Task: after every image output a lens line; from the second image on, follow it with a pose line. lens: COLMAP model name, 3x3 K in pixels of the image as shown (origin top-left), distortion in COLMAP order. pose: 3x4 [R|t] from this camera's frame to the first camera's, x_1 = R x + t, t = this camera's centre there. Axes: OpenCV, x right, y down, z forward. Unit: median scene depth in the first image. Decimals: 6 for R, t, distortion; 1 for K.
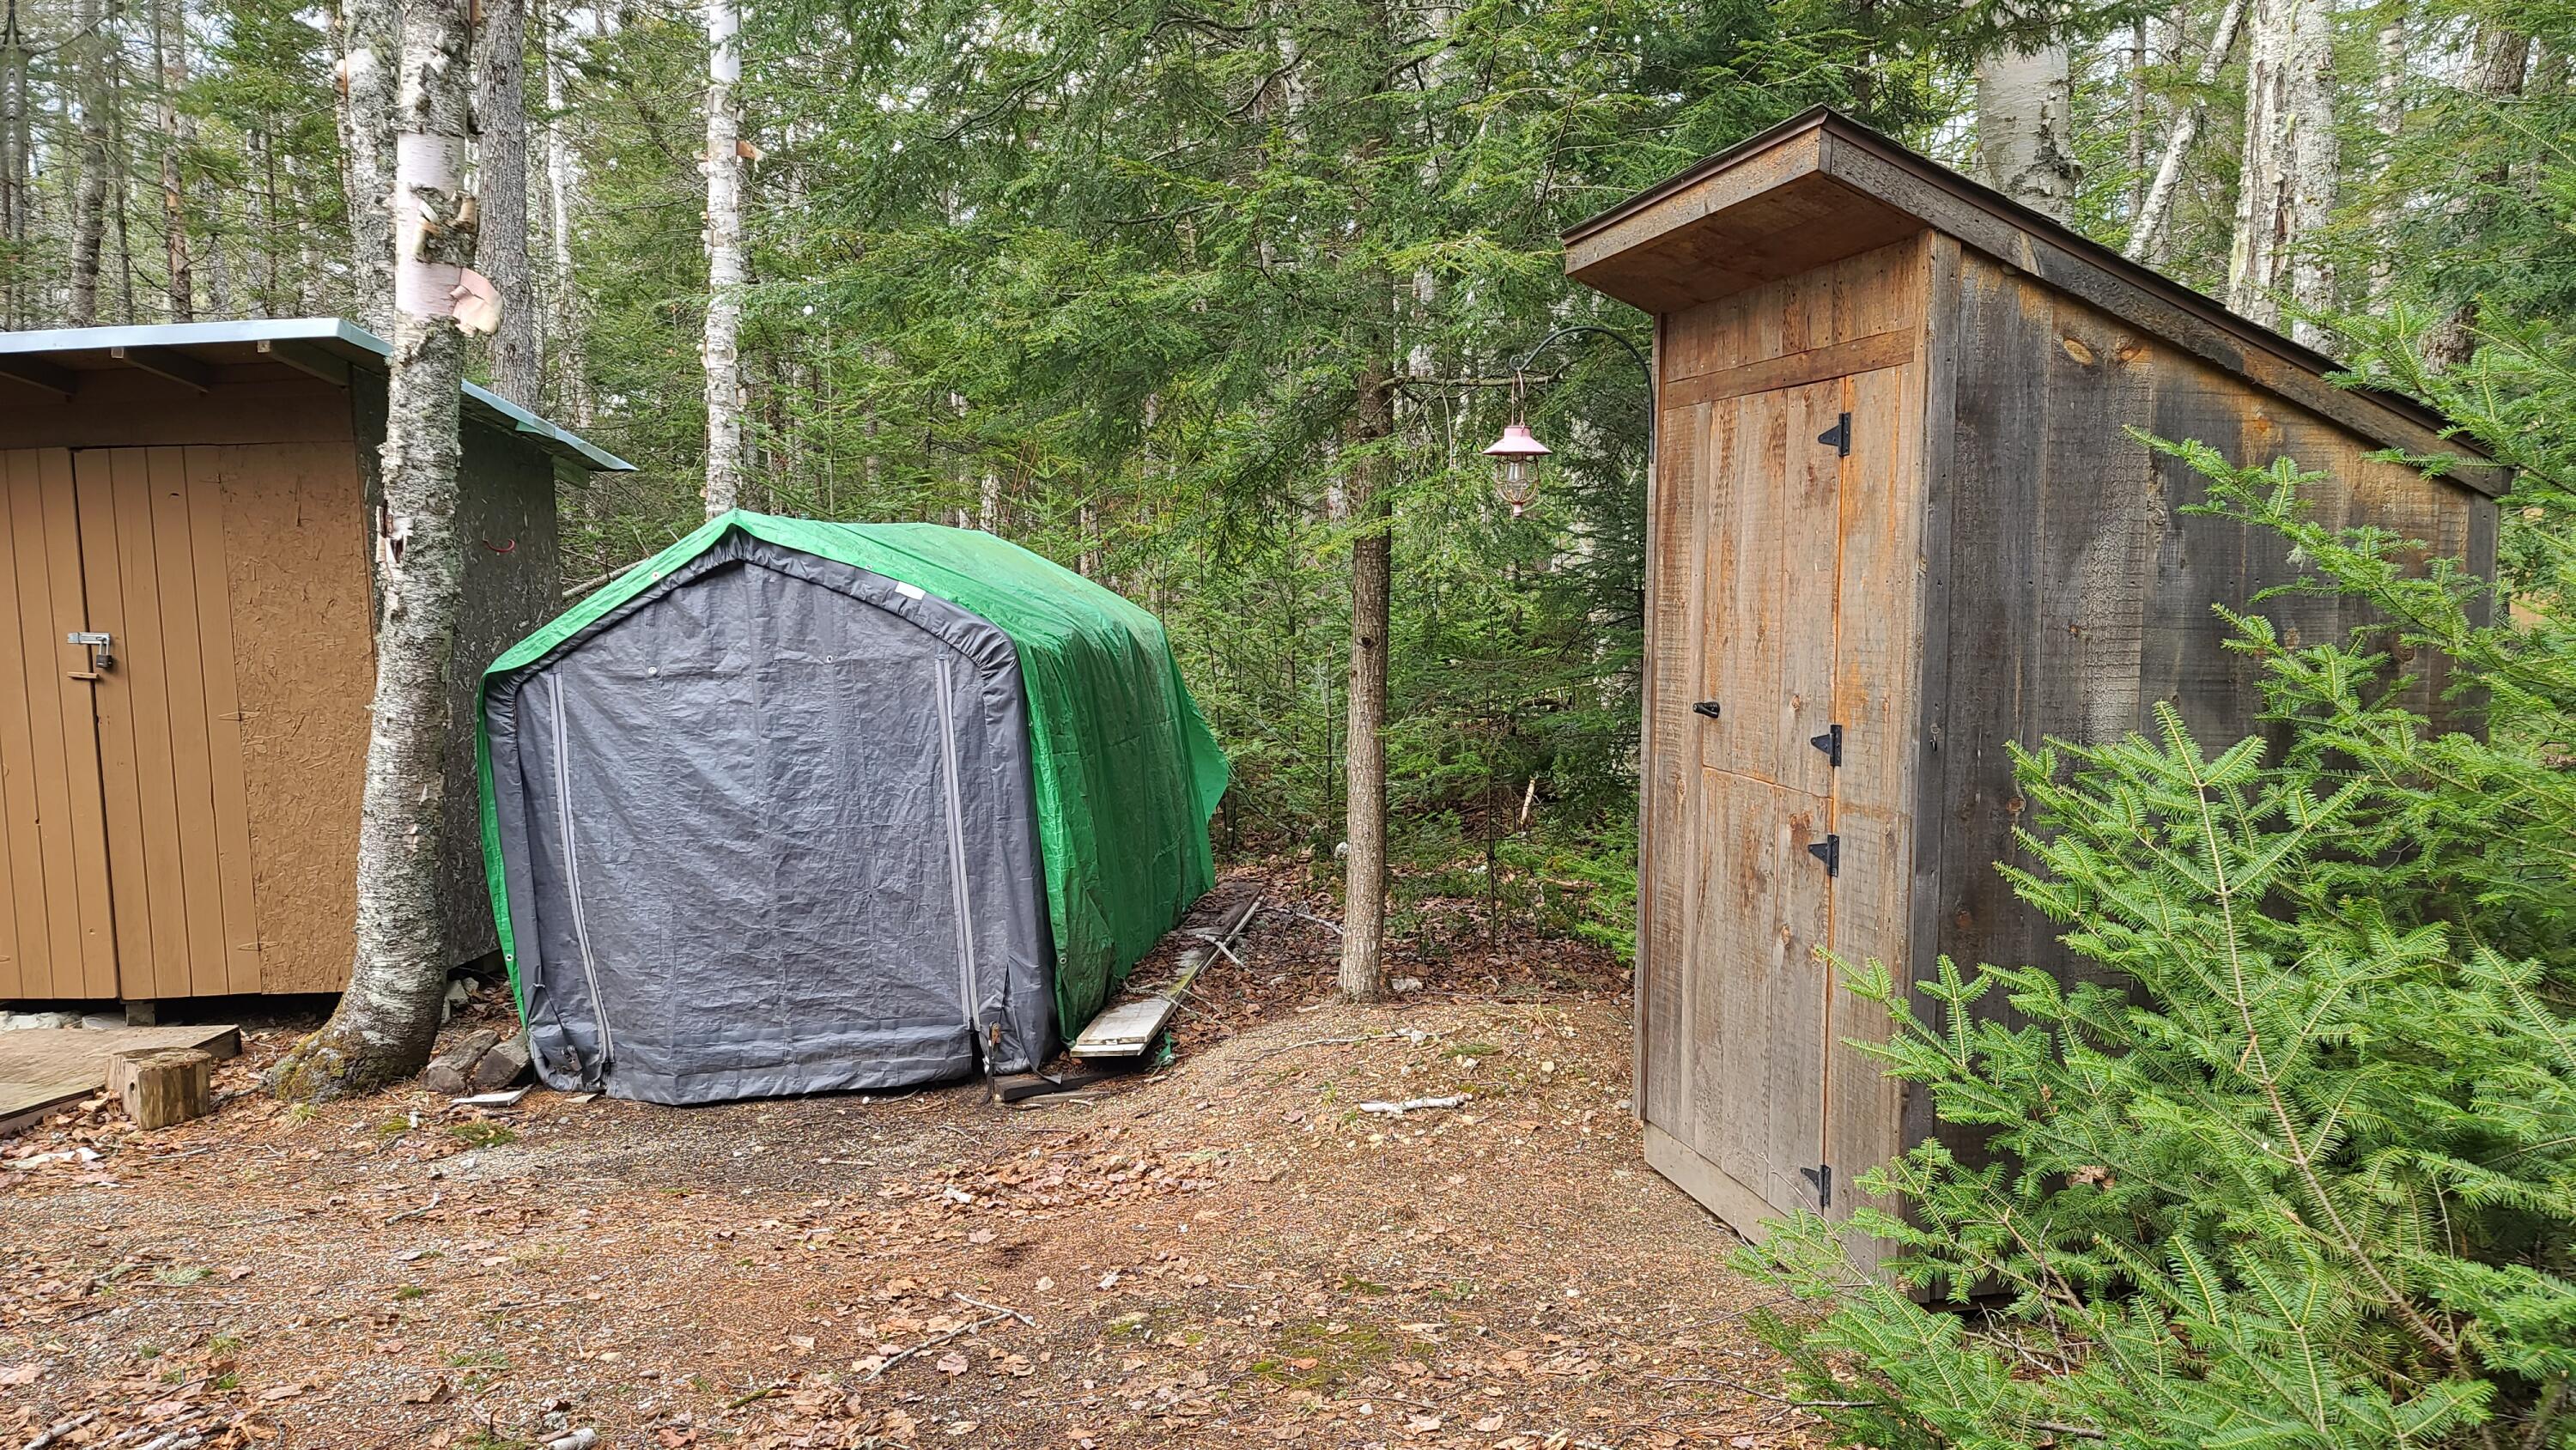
lens RADIAL K [[1834.8, 0, 1299.2], [0, 1834.8, 729.1], [0, 0, 1]] dist [0.066660, -0.021279]
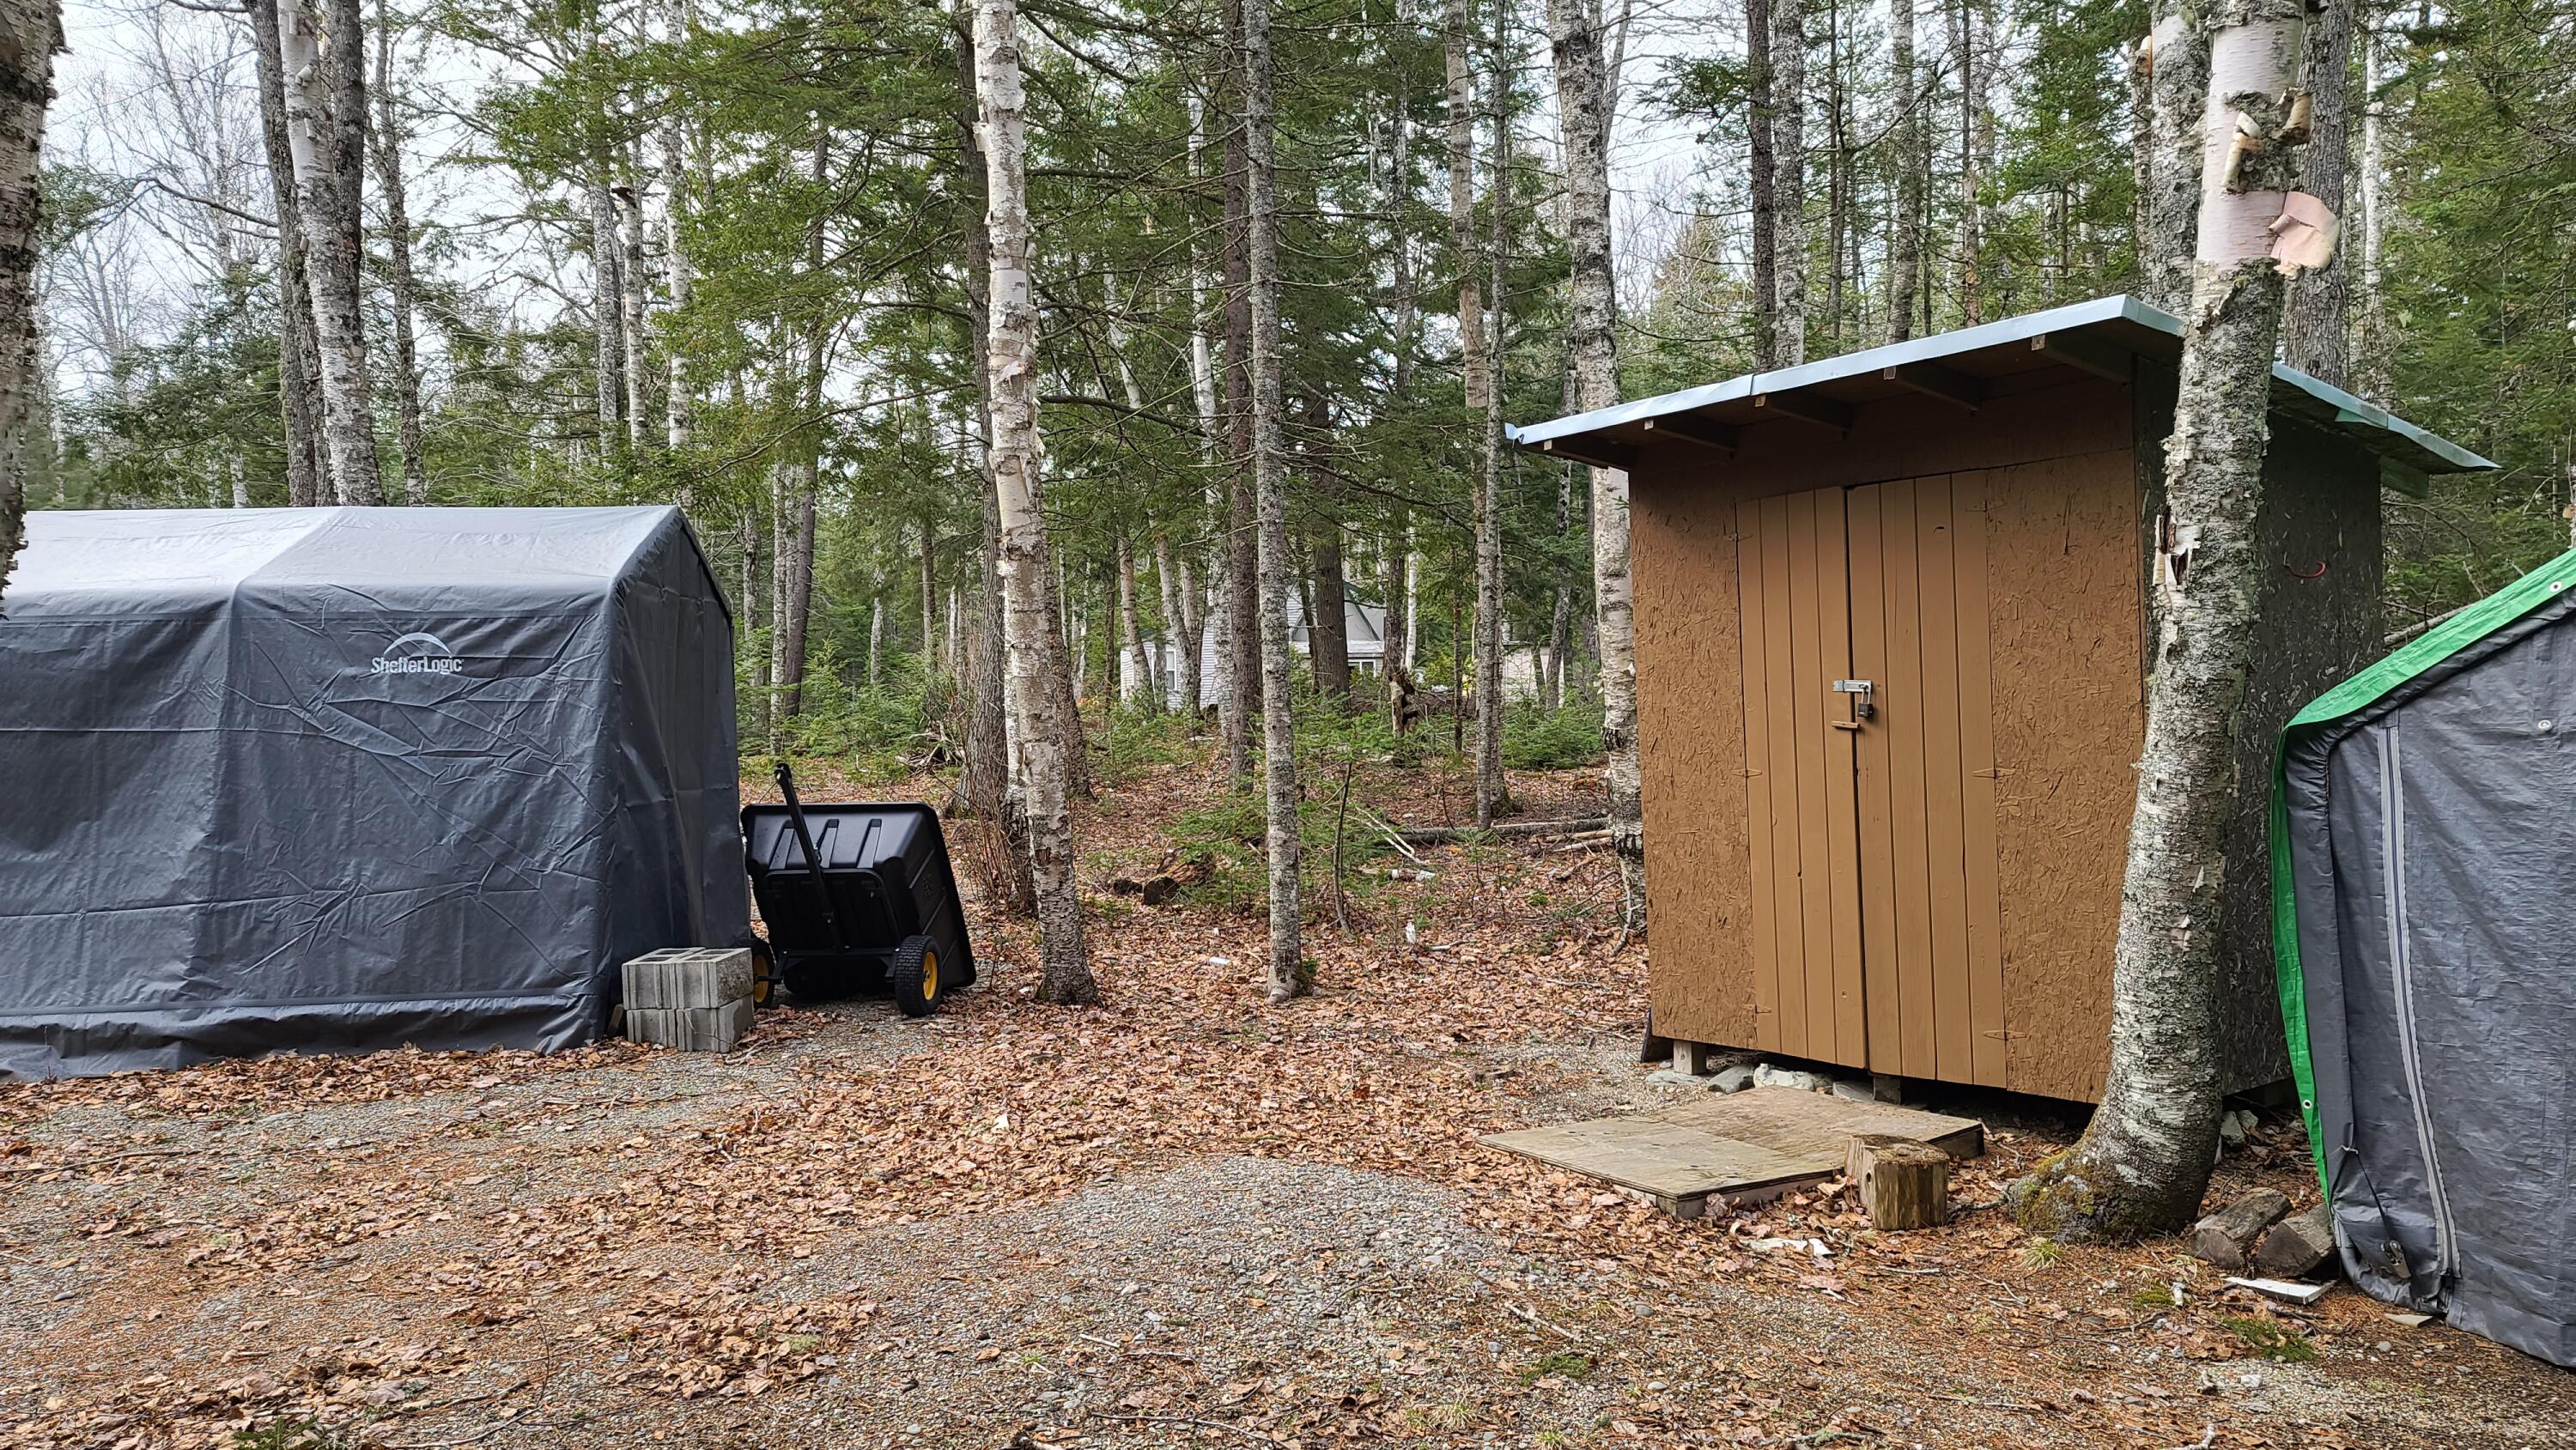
lens RADIAL K [[1834.8, 0, 1294.7], [0, 1834.8, 720.3], [0, 0, 1]] dist [0.066660, -0.021279]
pose [[0.631909, 0.012019, -0.774949, -0.102122], [-0.050396, 0.998401, -0.025609, 0.007743], [0.773402, 0.055237, 0.631504, 0.201271]]
